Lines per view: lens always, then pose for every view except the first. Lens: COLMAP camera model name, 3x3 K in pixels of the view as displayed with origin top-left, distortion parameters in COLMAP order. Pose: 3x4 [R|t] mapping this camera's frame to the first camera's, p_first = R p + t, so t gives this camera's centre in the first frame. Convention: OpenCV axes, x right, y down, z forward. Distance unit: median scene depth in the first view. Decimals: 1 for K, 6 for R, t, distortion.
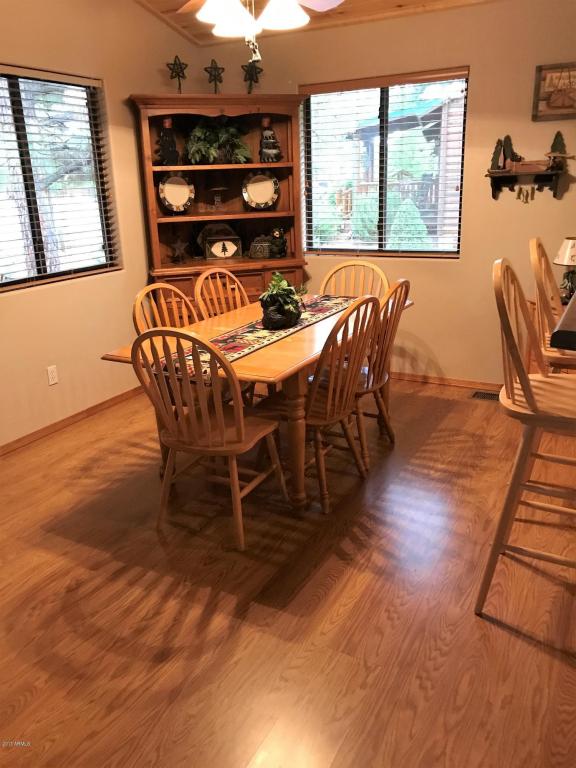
lens RADIAL K [[625.3, 0, 288.6], [0, 625.3, 380.6], [0, 0, 1]] dist [0.037481, -0.028091]
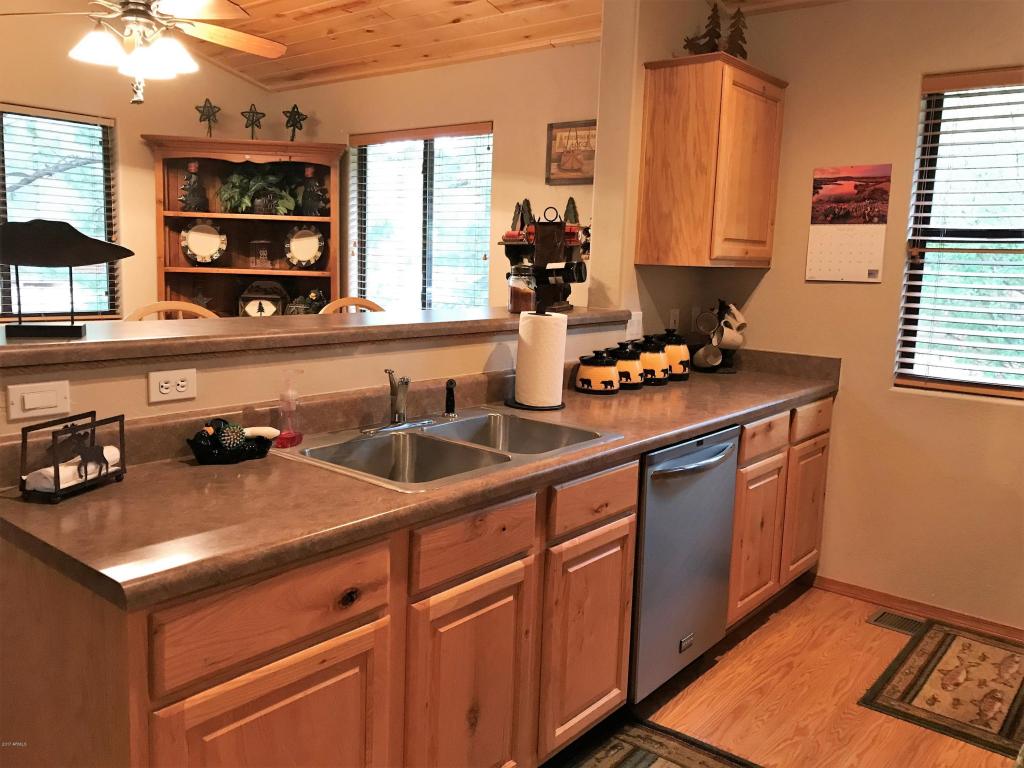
lens RADIAL K [[833.8, 0, 513.3], [0, 833.8, 384.3], [0, 0, 1]] dist [0.037481, -0.028091]
pose [[0.978973, 0.092764, -0.181676, 0.493538], [-0.120016, 0.982088, -0.145256, 0.019272], [0.164948, 0.164006, 0.972571, -0.050520]]
